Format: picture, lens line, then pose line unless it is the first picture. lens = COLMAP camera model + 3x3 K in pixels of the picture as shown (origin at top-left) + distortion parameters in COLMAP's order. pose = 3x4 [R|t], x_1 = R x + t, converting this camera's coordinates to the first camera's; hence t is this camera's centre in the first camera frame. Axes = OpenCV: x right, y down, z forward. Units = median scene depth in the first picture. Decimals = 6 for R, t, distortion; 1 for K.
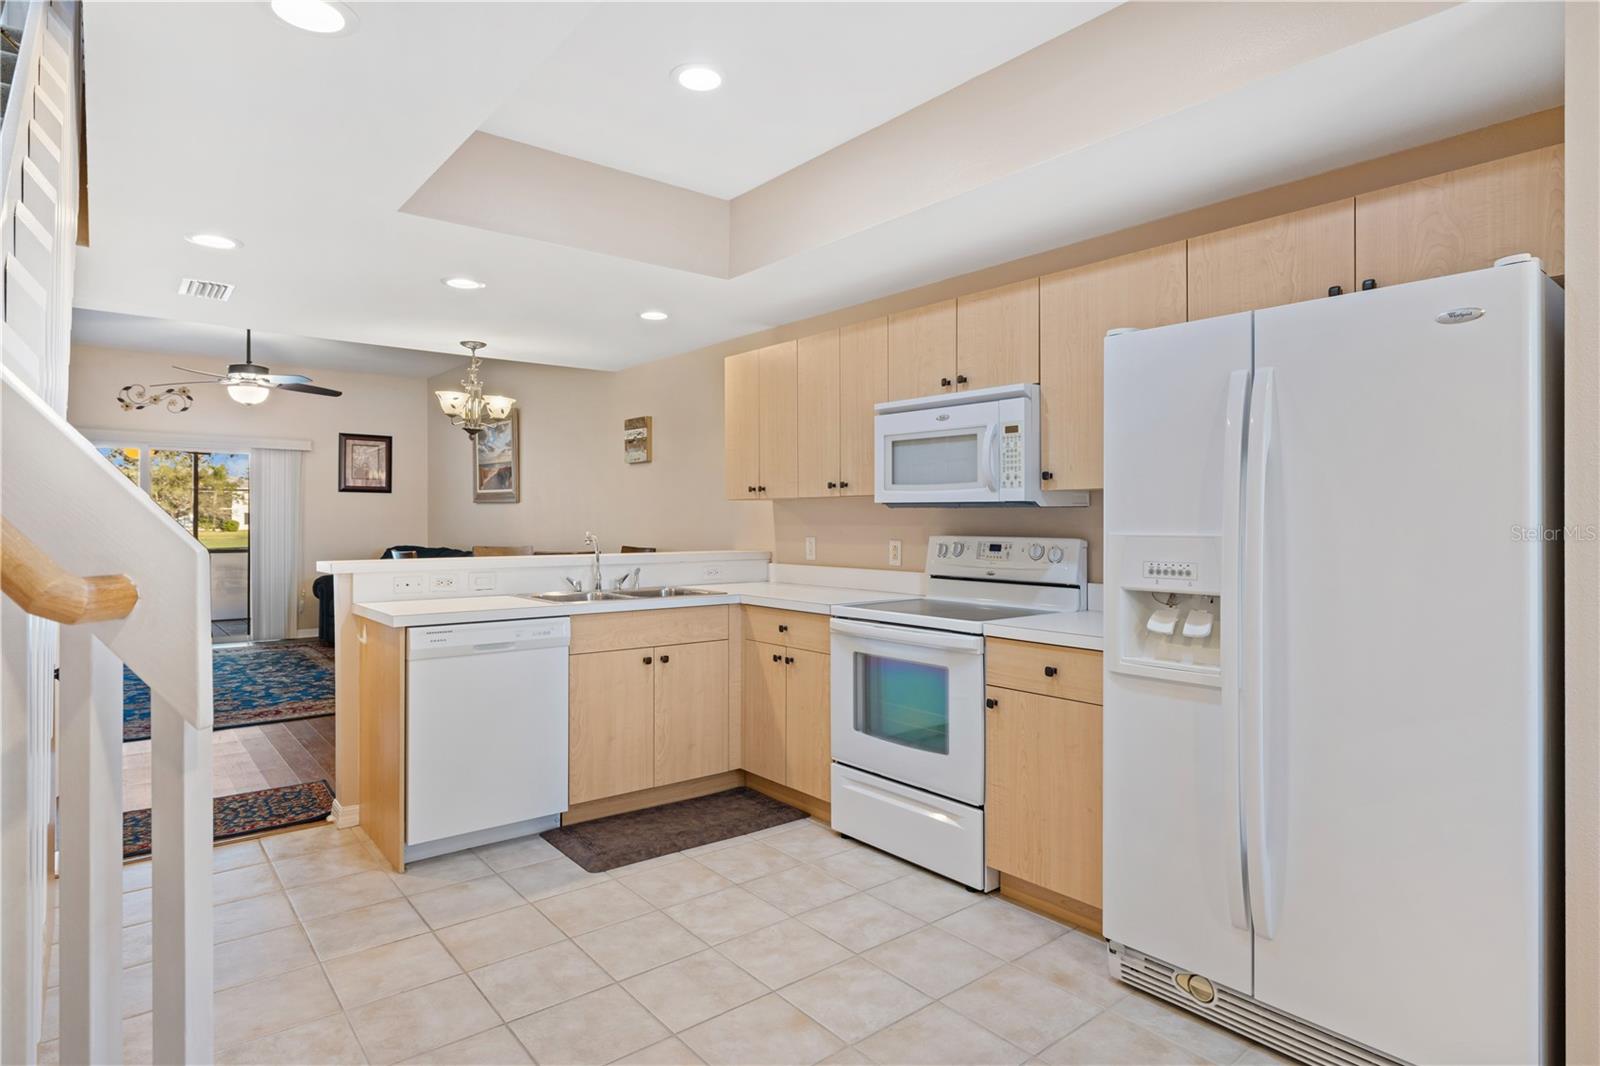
lens RADIAL K [[861.8, 0, 803.4], [0, 861.8, 516.7], [0, 0, 1]] dist [0.000551, -0.000604]
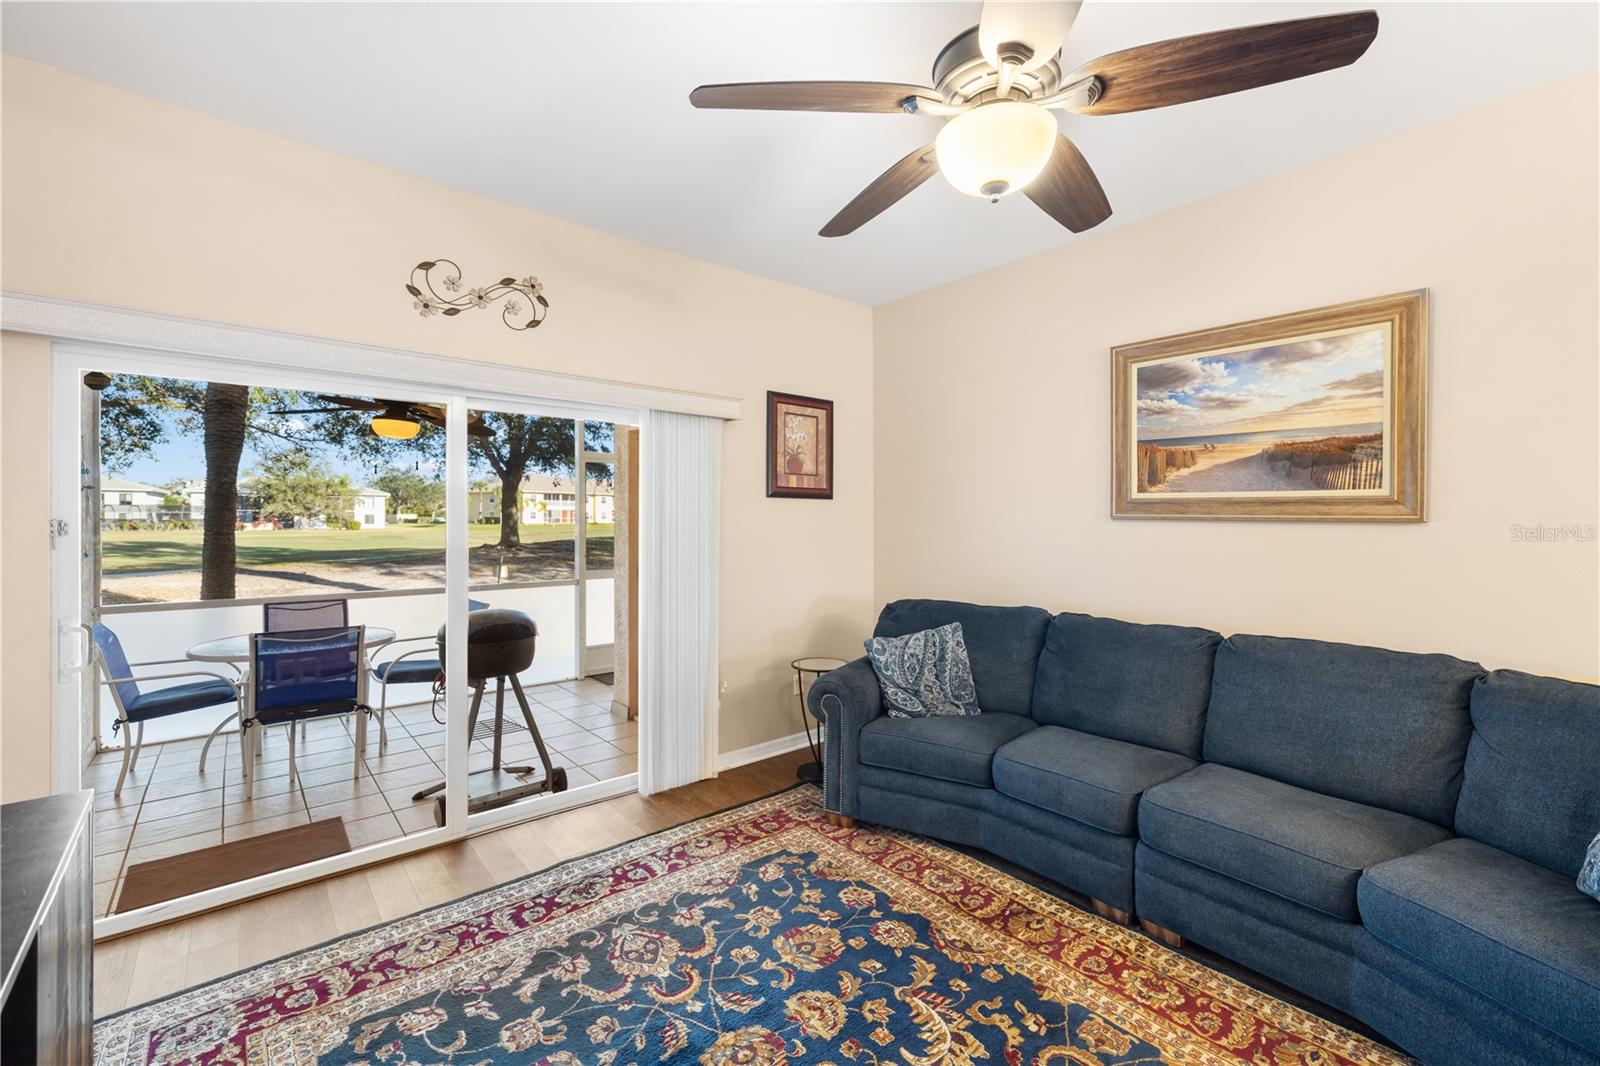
lens RADIAL K [[669.4, 0, 799.2], [0, 669.4, 519.7], [0, 0, 1]] dist [-0.000995, -0.000074]
pose [[0.999951, -0.001069, 0.009886, -1.271430], [0.001021, 0.999988, 0.004795, -0.040141], [-0.009891, -0.004784, 0.999940, 1.390028]]
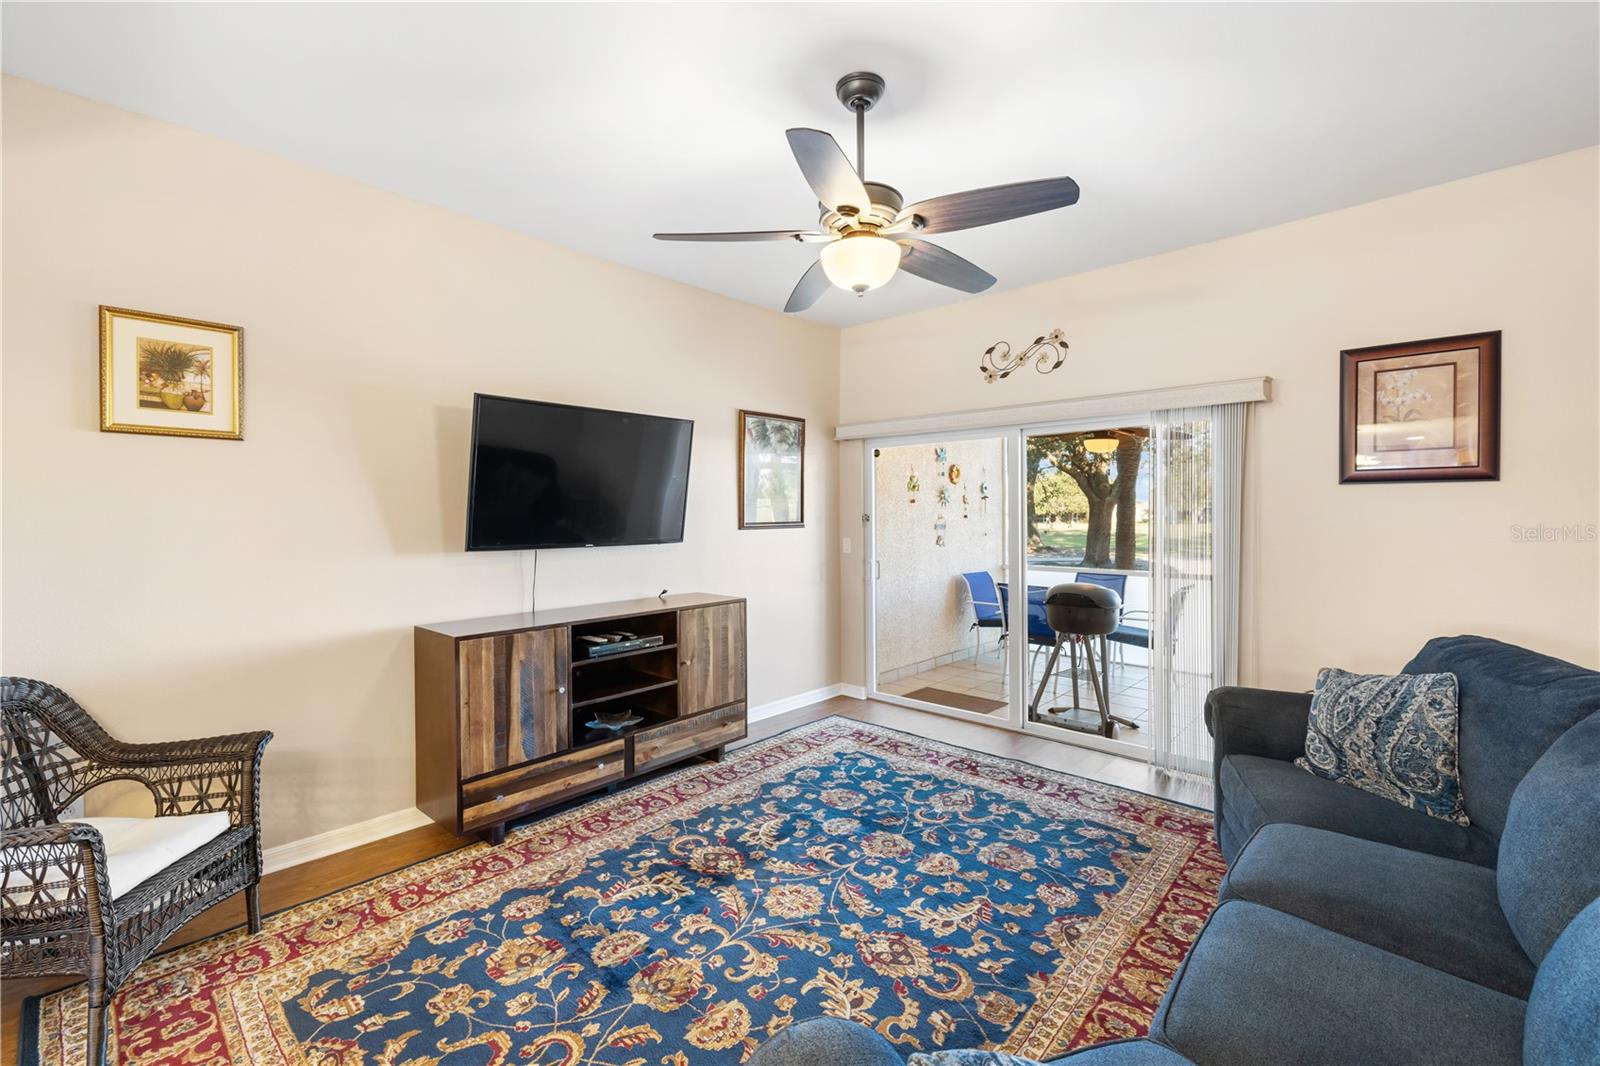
lens RADIAL K [[669.4, 0, 799.2], [0, 669.4, 519.7], [0, 0, 1]] dist [-0.000995, -0.000074]
pose [[0.135069, 0.004374, -0.990827, -0.577225], [0.006480, 0.999965, 0.005297, -0.035176], [0.990815, -0.007136, 0.135036, 1.652999]]
